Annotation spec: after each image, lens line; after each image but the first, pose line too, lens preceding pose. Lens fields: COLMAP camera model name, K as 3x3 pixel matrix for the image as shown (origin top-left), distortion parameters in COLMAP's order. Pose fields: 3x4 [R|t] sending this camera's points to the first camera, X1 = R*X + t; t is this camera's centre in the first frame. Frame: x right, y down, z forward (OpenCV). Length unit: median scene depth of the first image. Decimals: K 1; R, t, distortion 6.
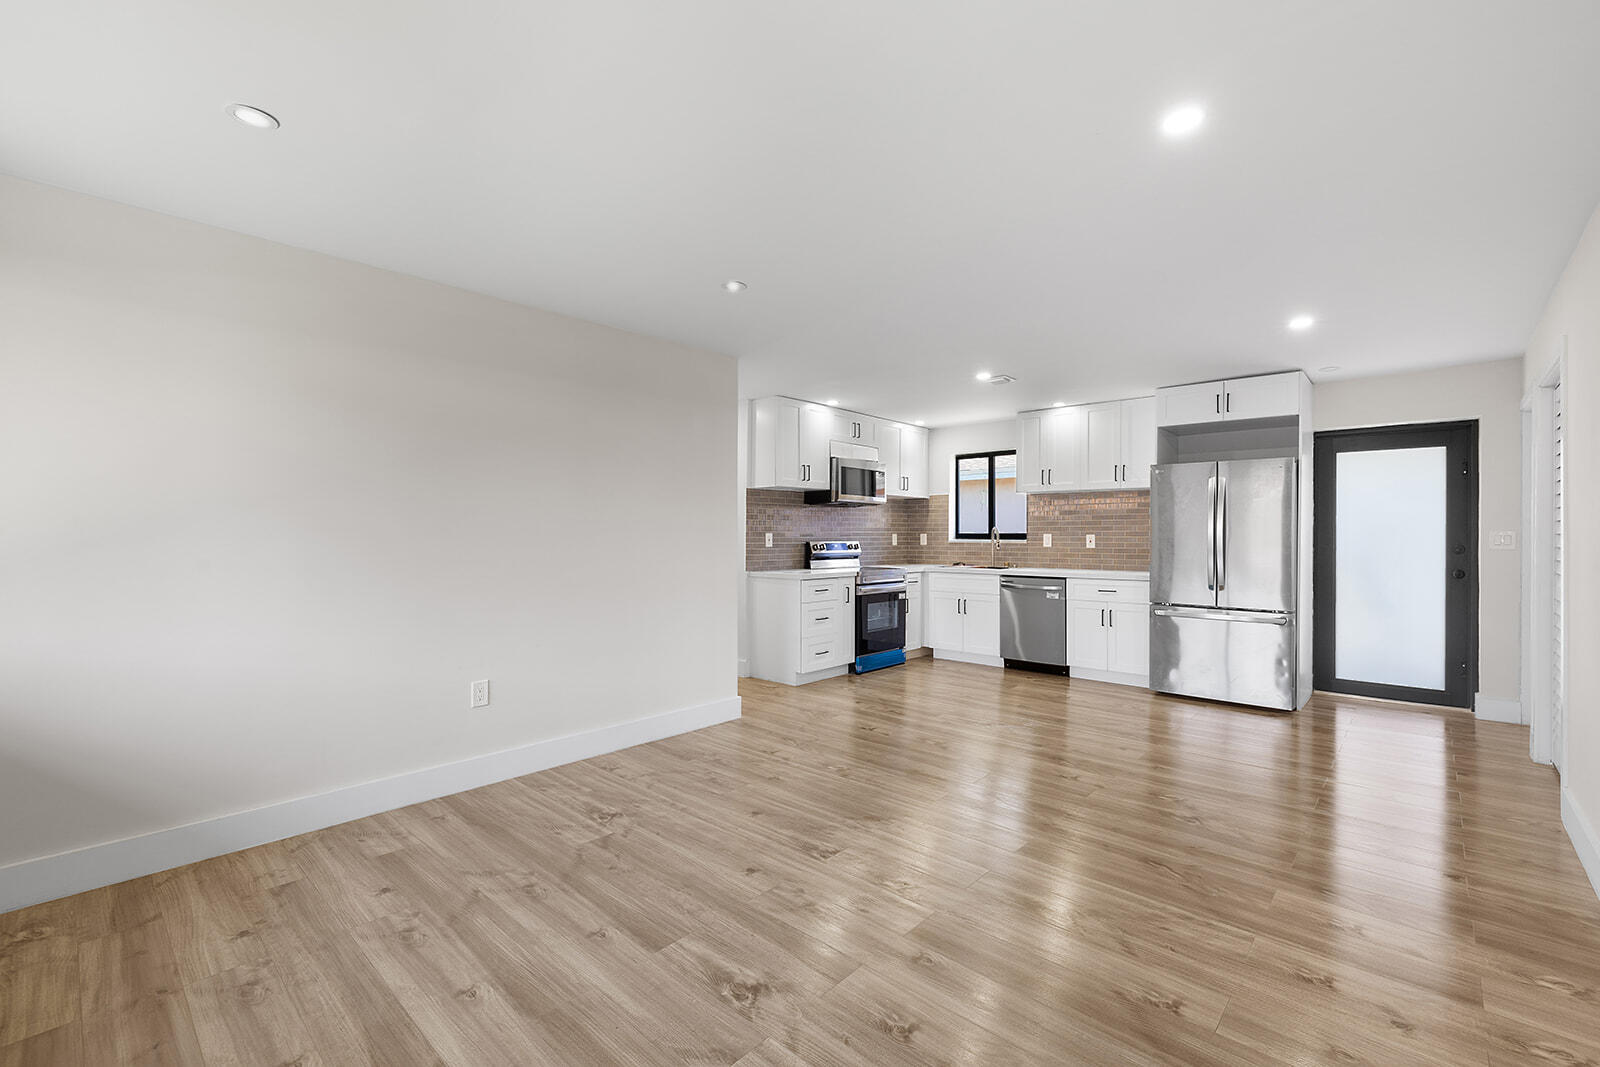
lens RADIAL K [[672.5, 0, 814.9], [0, 672.5, 540.1], [0, 0, 1]] dist [-0.000578, -0.000491]
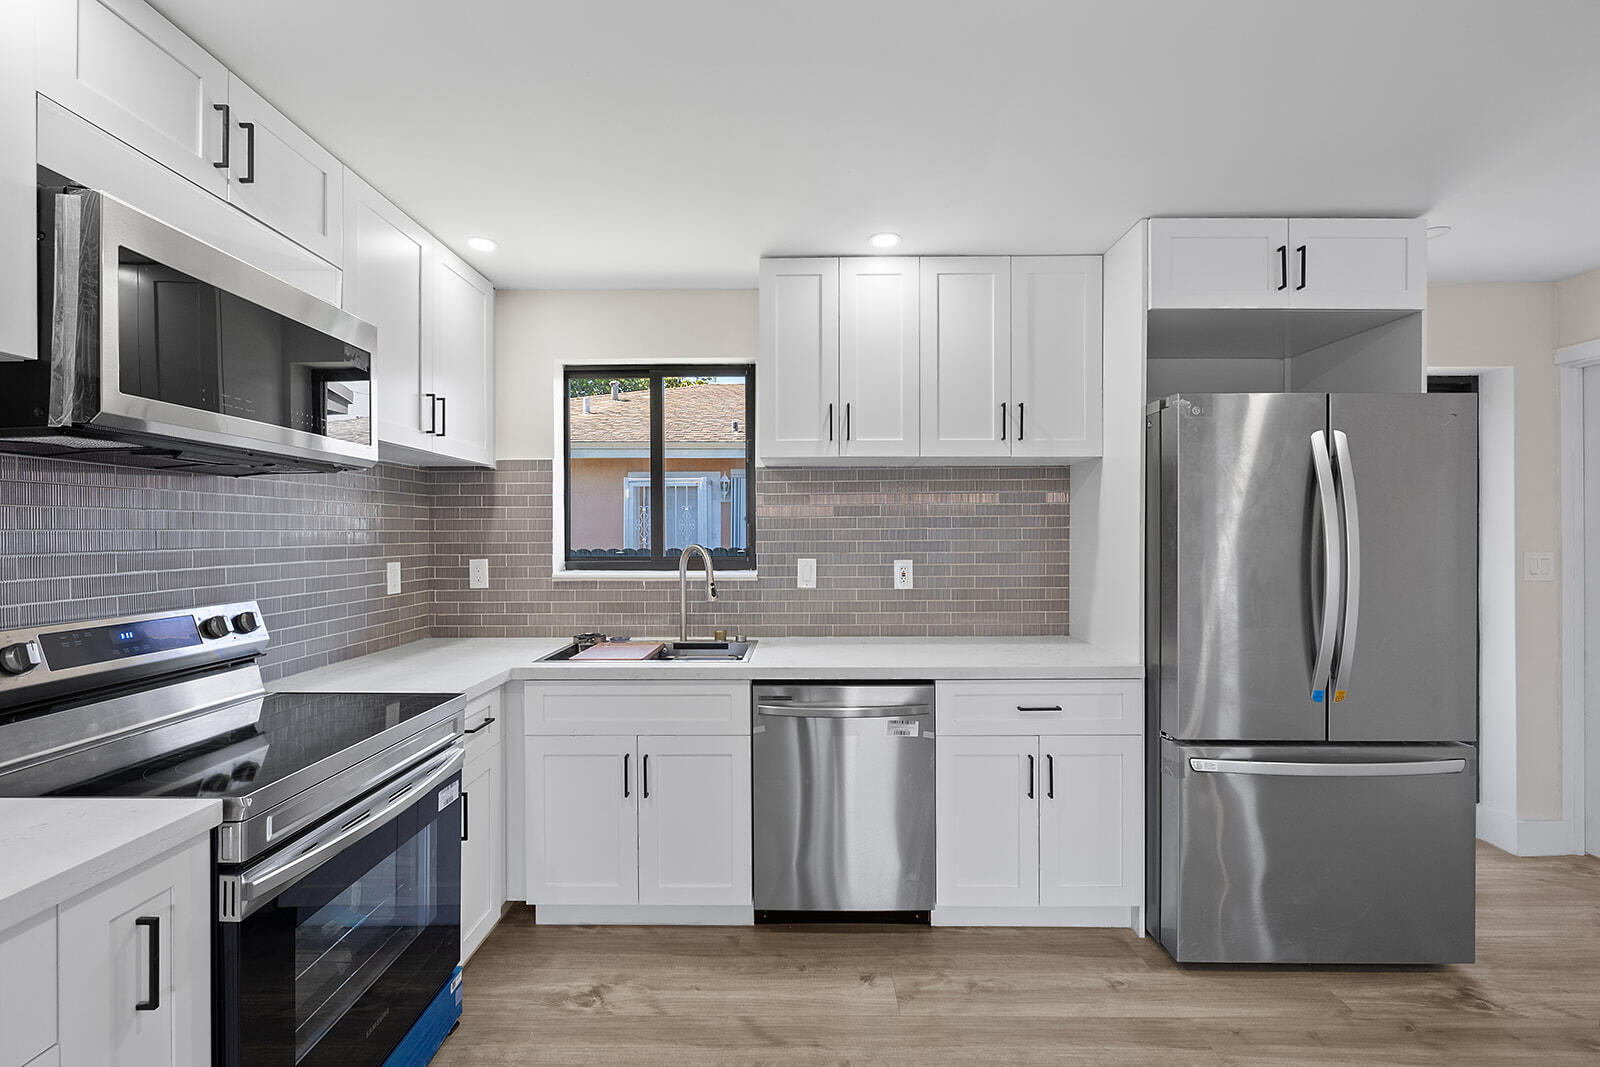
lens RADIAL K [[672.5, 0, 795.1], [0, 672.5, 533.3], [0, 0, 1]] dist [-0.000578, -0.000491]
pose [[0.759947, -0.002368, 0.649981, 0.050662], [0.008798, 0.999939, -0.006643, -0.020585], [-0.649926, 0.010767, 0.759921, 0.610374]]
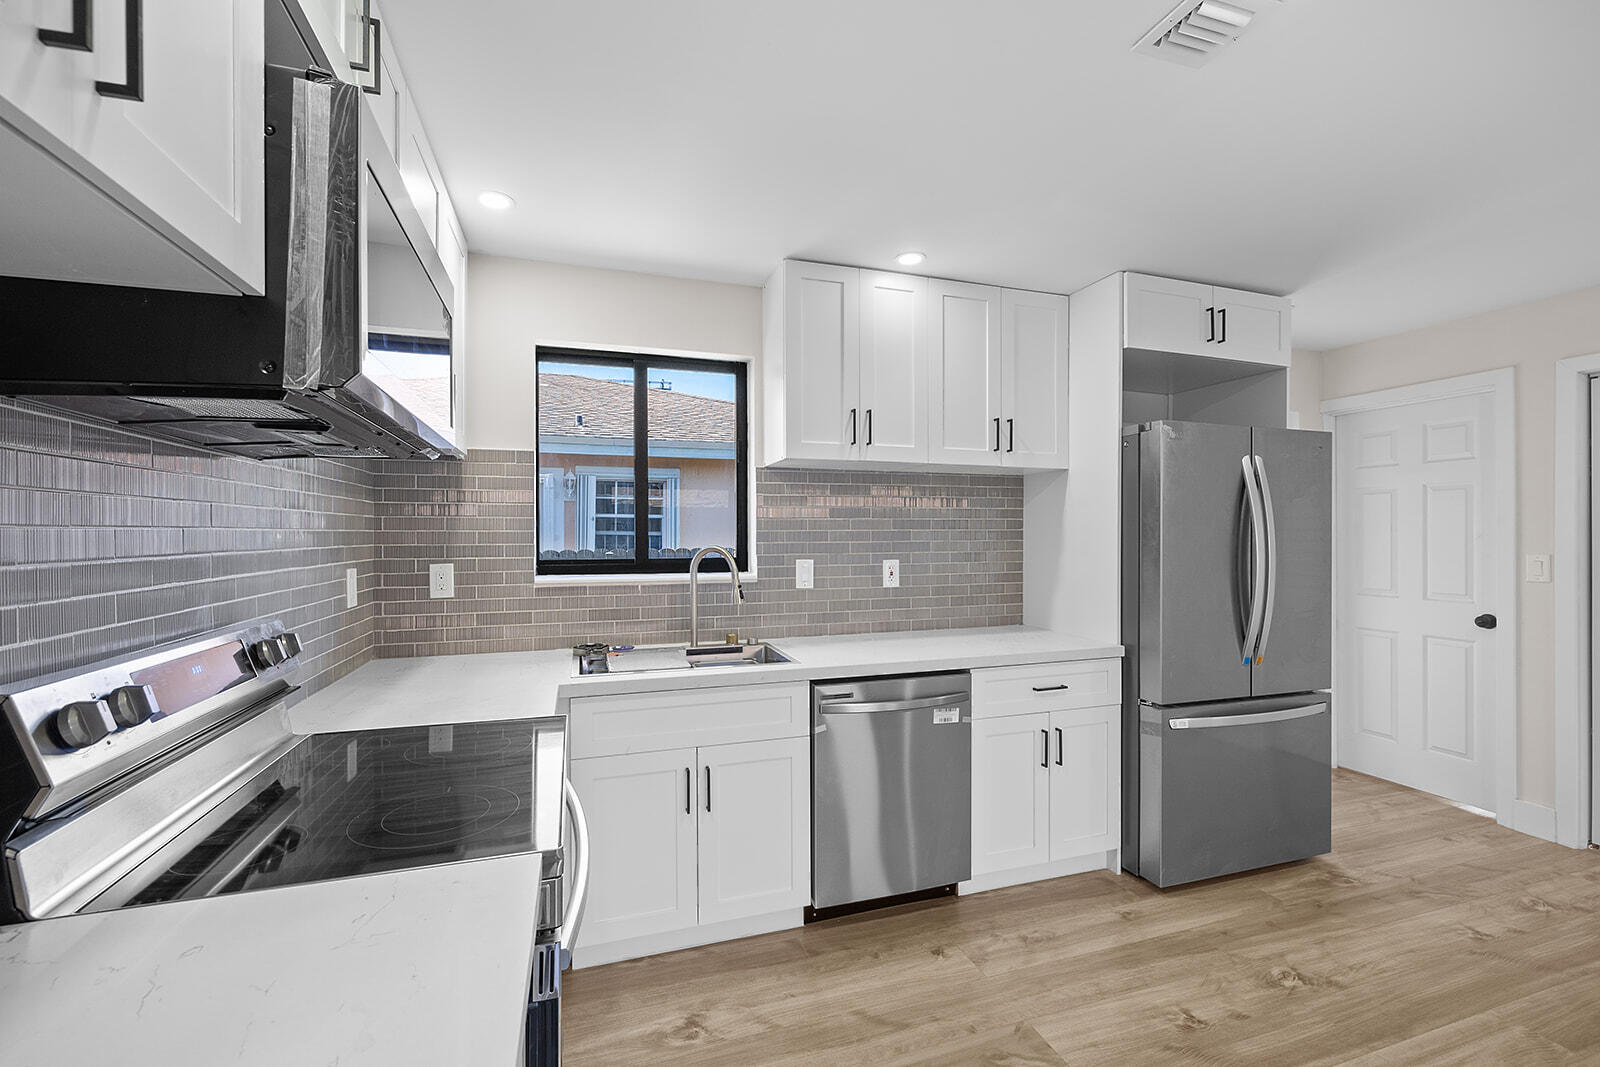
lens RADIAL K [[672.5, 0, 803.7], [0, 672.5, 533.5], [0, 0, 1]] dist [-0.000578, -0.000491]
pose [[0.508578, 0.000606, 0.861016, -0.032692], [0.008651, 0.999946, -0.005813, -0.021409], [-0.860973, 0.010405, 0.508545, 0.703511]]
